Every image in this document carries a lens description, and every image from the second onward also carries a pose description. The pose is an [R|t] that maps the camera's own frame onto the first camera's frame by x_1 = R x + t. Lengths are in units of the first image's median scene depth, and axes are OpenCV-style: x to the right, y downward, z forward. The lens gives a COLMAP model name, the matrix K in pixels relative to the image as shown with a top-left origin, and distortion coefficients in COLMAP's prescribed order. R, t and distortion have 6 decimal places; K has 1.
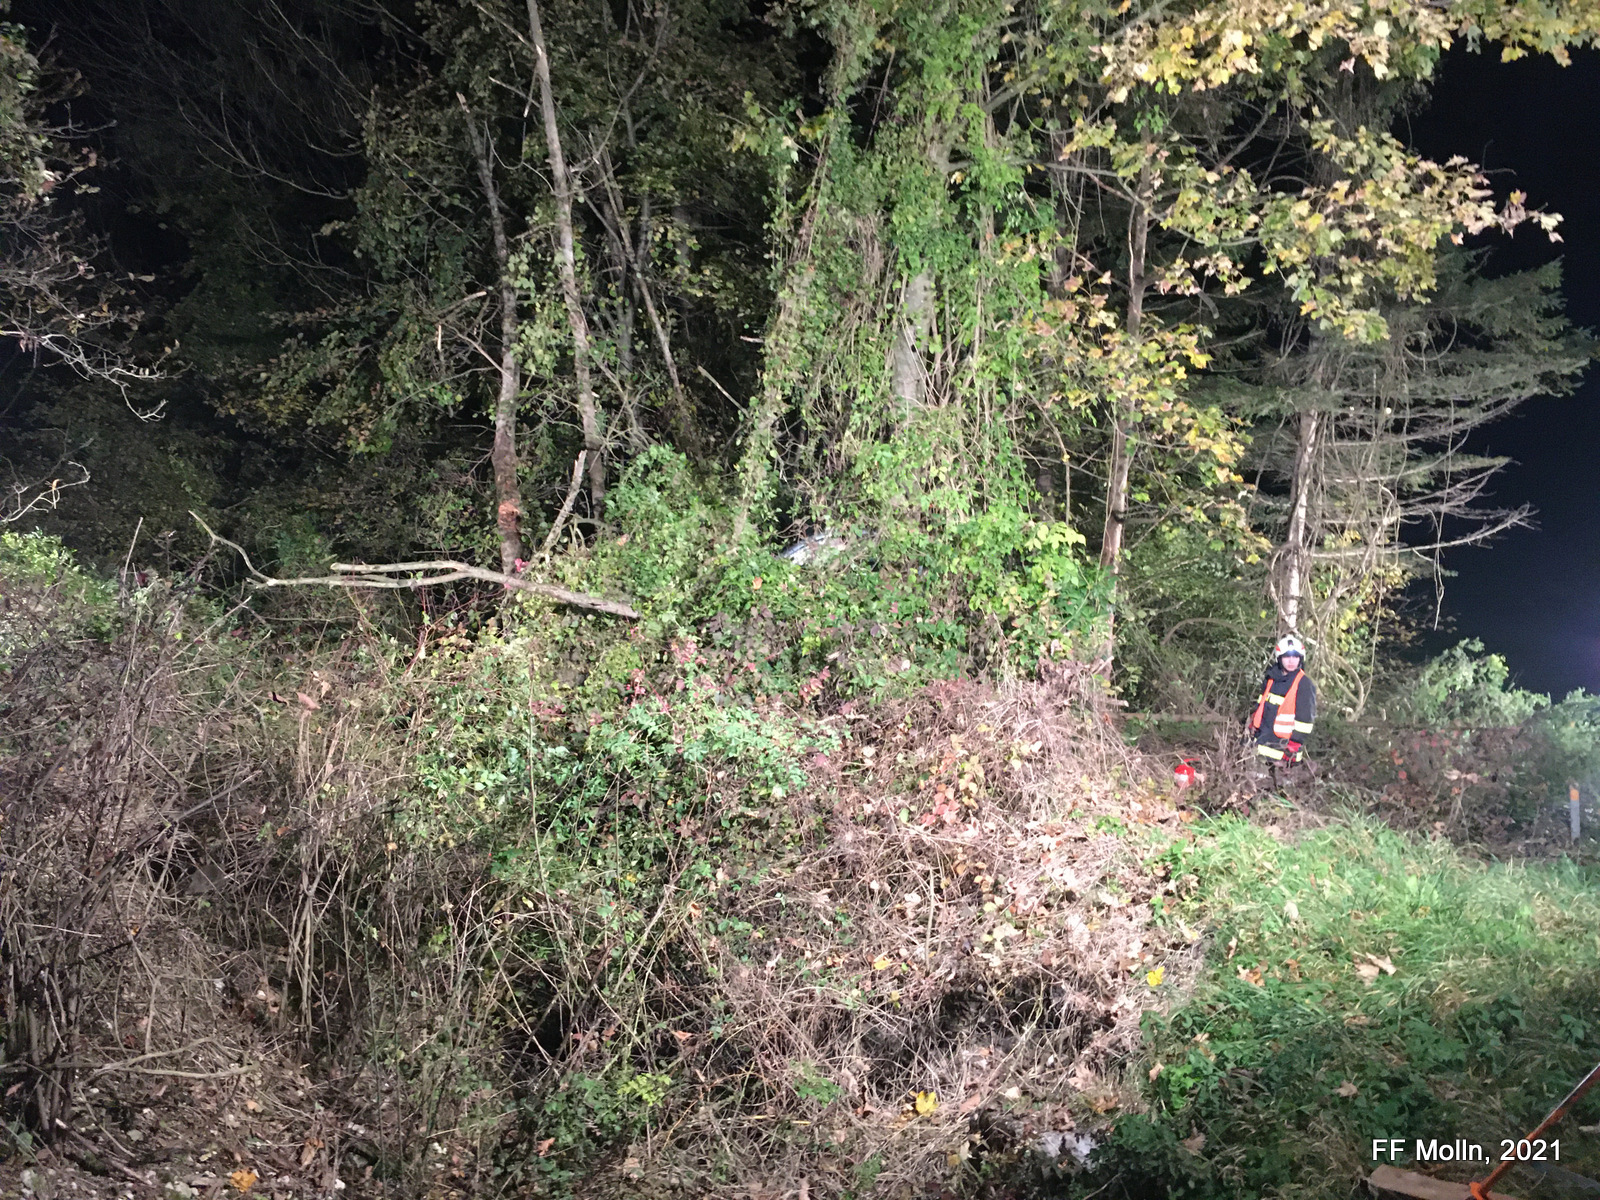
lens RADIAL K [[1339.1, 0, 800.0], [0, 1339.1, 600.0], [0, 0, 1]] dist [0.074172, -0.100305]
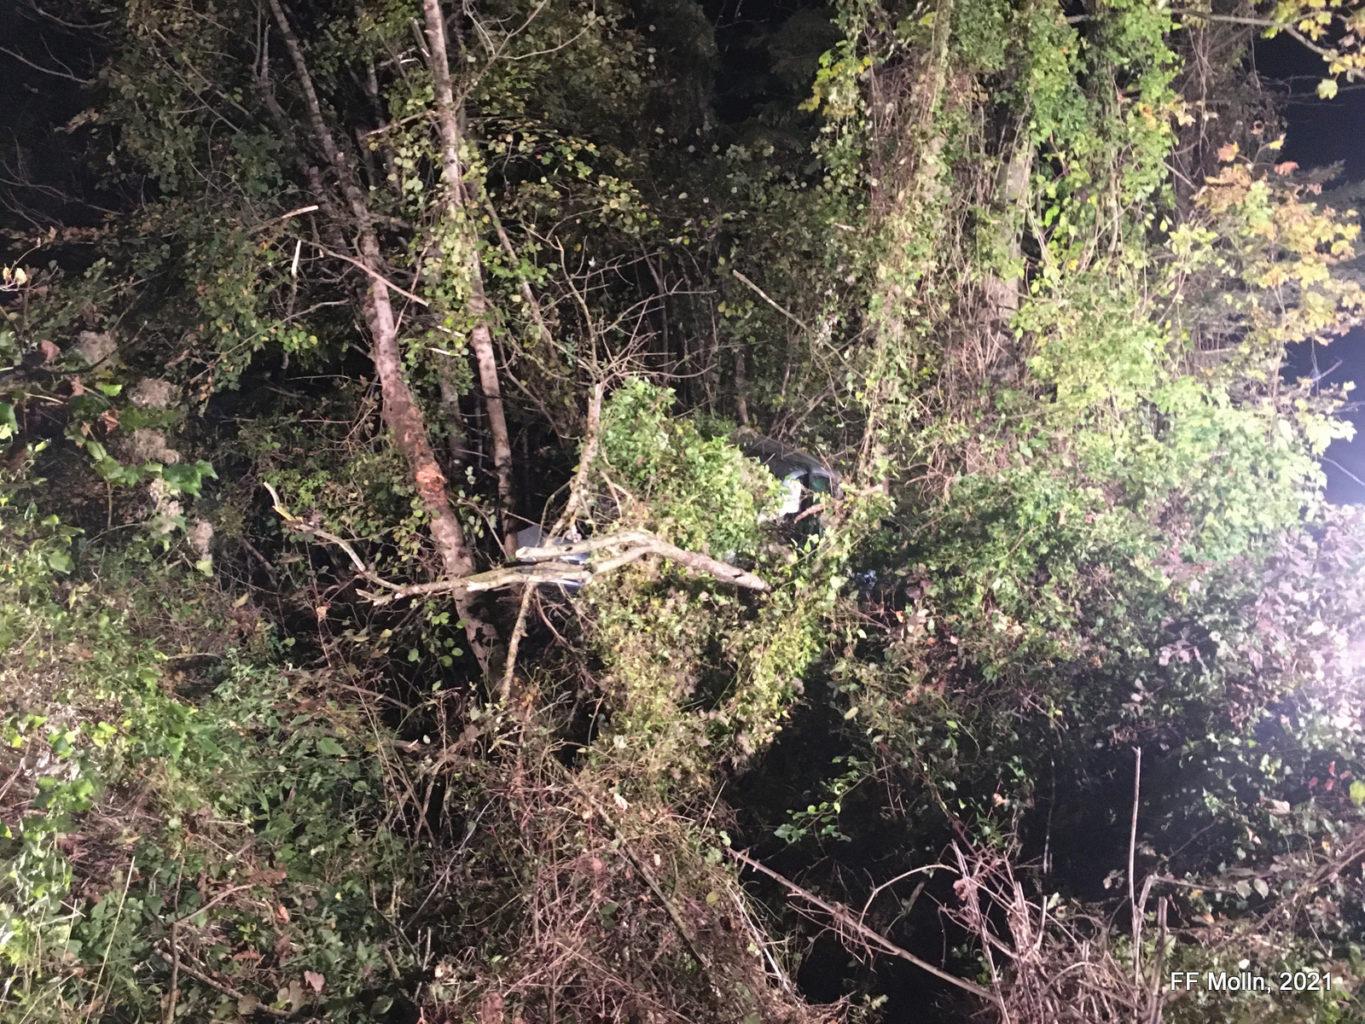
lens RADIAL K [[1142.5, 0, 682.5], [0, 1142.5, 512.0], [0, 0, 1]] dist [0.074172, -0.100305]
pose [[0.921289, -0.088549, 0.378663, -0.329551], [0.104213, 0.994333, -0.021030, -0.017868], [-0.374655, 0.058836, 0.925296, 0.337870]]
